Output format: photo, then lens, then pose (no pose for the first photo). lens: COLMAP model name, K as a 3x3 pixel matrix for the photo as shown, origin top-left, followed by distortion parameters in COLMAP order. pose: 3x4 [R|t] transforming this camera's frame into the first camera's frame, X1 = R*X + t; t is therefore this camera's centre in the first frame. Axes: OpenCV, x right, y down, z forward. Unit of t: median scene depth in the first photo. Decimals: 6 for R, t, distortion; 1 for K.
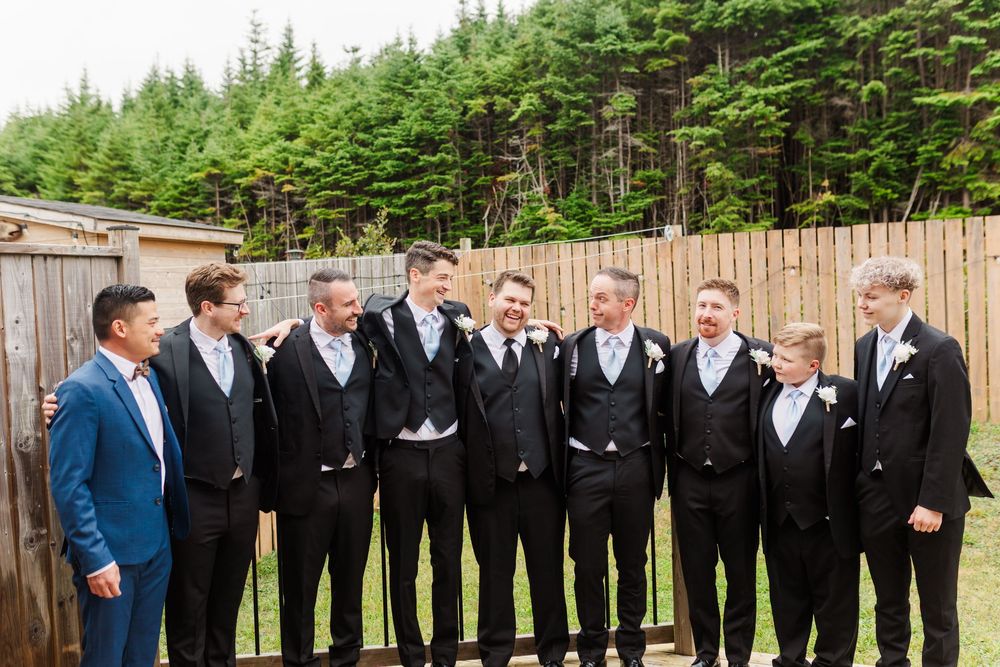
lens RADIAL K [[969.1, 0, 505.2], [0, 969.1, 331.7], [0, 0, 1]] dist [0.000391, 0.009432]
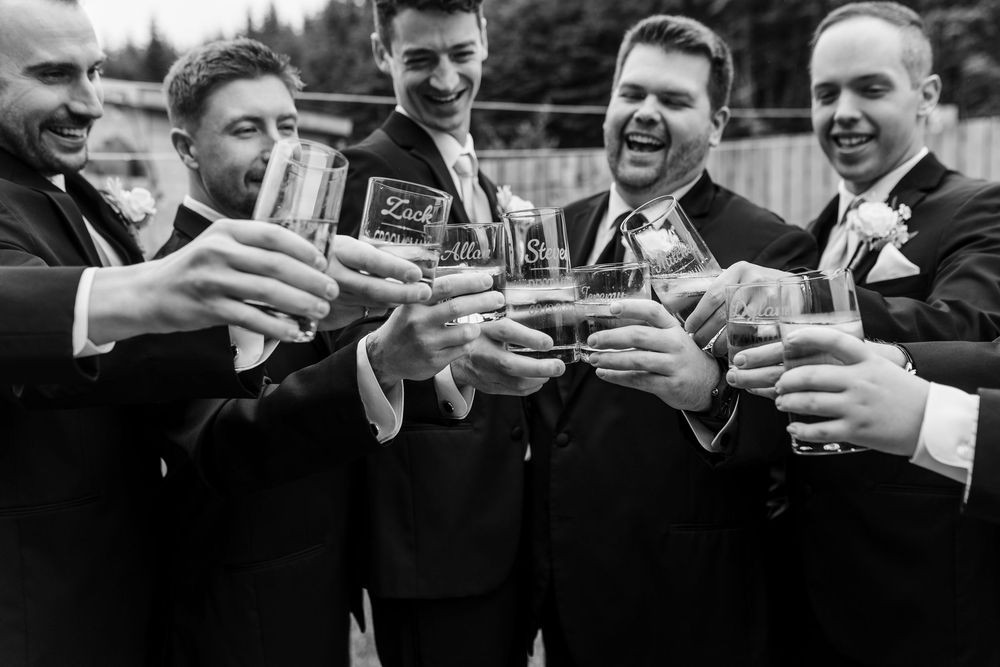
lens RADIAL K [[951.3, 0, 499.0], [0, 951.3, 339.4], [0, 0, 1]] dist [-0.002998, -0.000602]
pose [[0.977231, 0.040923, -0.208195, 0.008550], [-0.026840, 0.997184, 0.070024, 0.009253], [0.210474, -0.062841, 0.975578, 0.149254]]
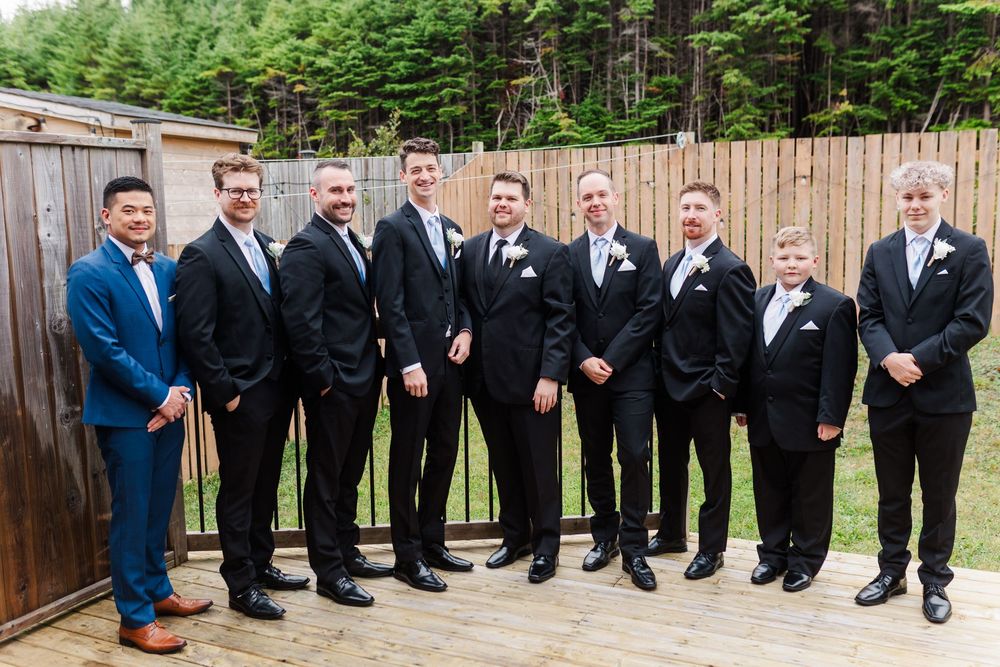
lens RADIAL K [[974.1, 0, 500.3], [0, 974.1, 335.7], [0, 0, 1]] dist [0.001657, 0.002743]
pose [[0.999667, 0.021402, -0.014392, 0.000752], [-0.019912, 0.995117, 0.096678, 0.003556], [0.016391, -0.096359, 0.995212, -0.013775]]
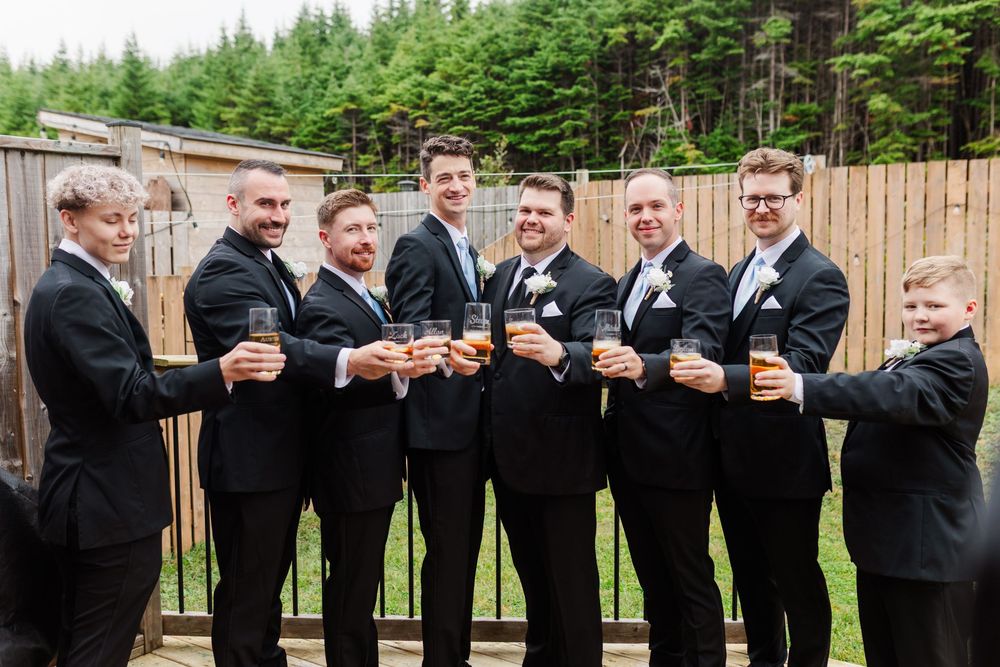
lens RADIAL K [[951.3, 0, 499.0], [0, 951.3, 339.4], [0, 0, 1]] dist [-0.002998, -0.000602]
pose [[0.984637, 0.041933, -0.169501, 0.026951], [-0.031477, 0.997459, 0.063911, 0.006089], [0.171751, -0.057594, 0.983455, 0.058787]]
